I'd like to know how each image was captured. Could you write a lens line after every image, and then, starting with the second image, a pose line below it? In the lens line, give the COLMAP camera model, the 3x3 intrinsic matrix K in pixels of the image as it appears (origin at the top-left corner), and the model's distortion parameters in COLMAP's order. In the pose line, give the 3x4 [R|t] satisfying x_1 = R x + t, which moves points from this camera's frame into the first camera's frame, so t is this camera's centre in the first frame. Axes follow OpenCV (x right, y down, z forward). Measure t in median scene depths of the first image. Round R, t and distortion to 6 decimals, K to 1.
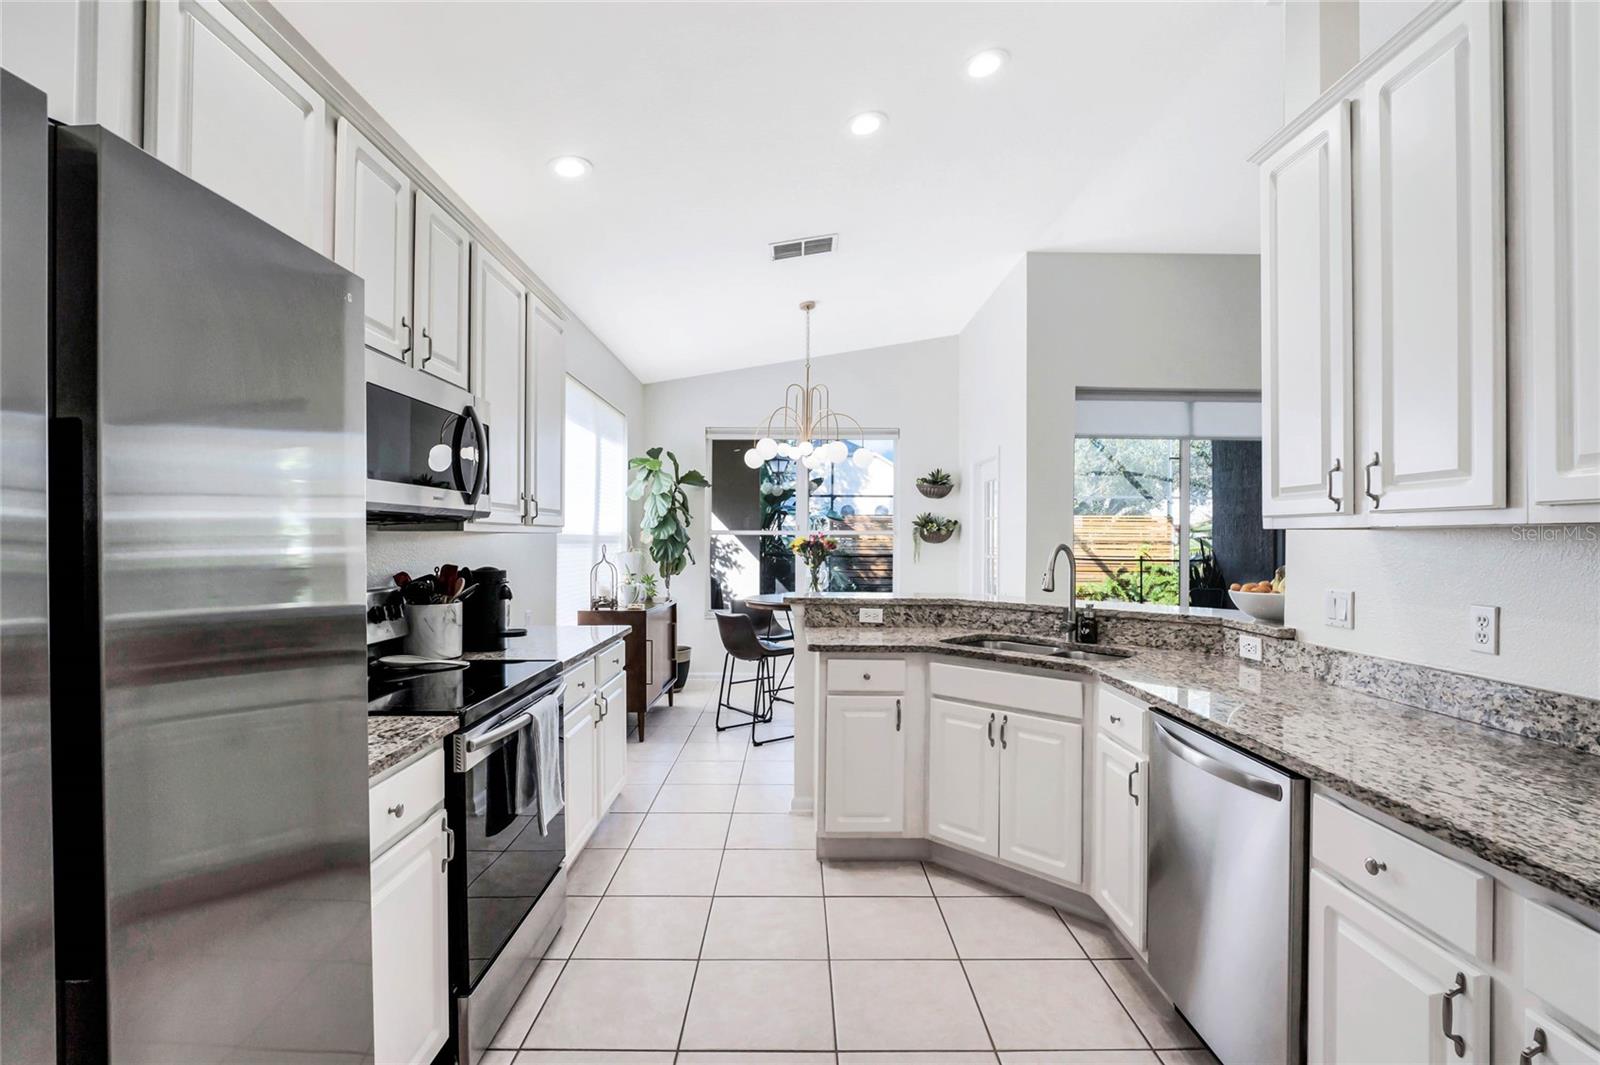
lens RADIAL K [[773.4, 0, 800.0], [0, 773.4, 532.5], [0, 0, 1]] dist [-0.002119, 0.000103]
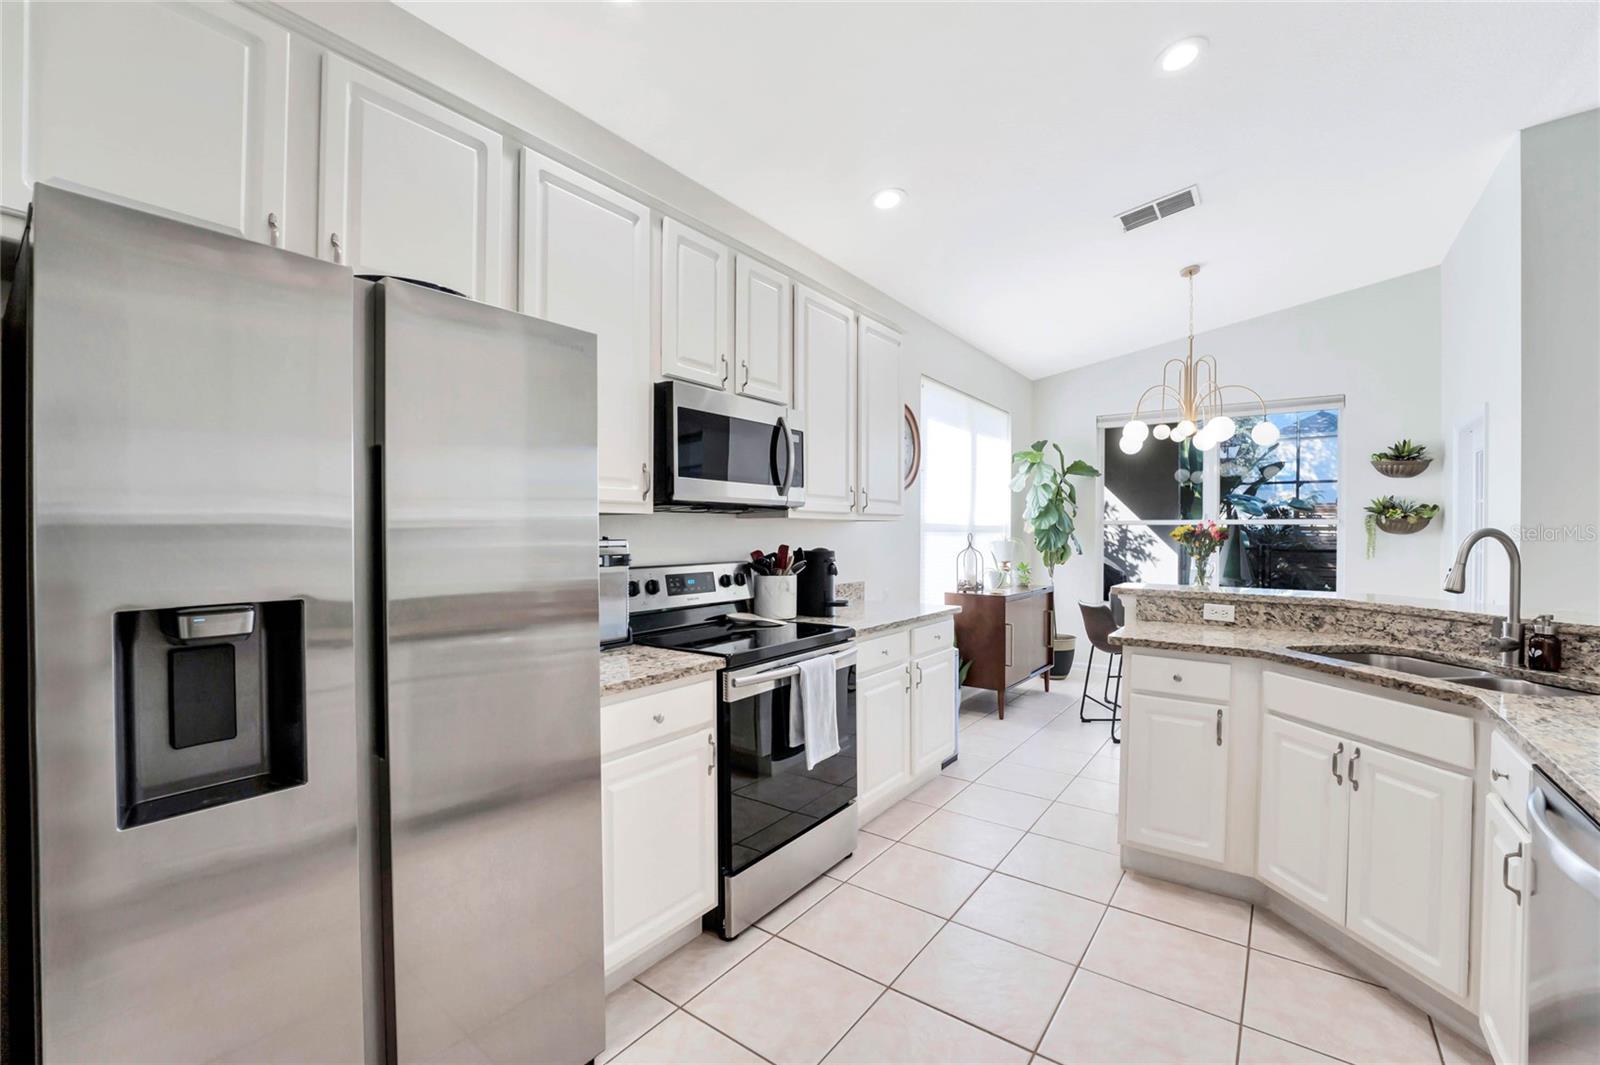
lens RADIAL K [[711.4, 0, 800.0], [0, 711.4, 532.5], [0, 0, 1]] dist [-0.003582, -0.000695]
pose [[0.792000, 0.000890, -0.610520, 0.210580], [0.001842, 0.999991, 0.003847, 0.013344], [0.610518, -0.004171, 0.791992, 0.077170]]
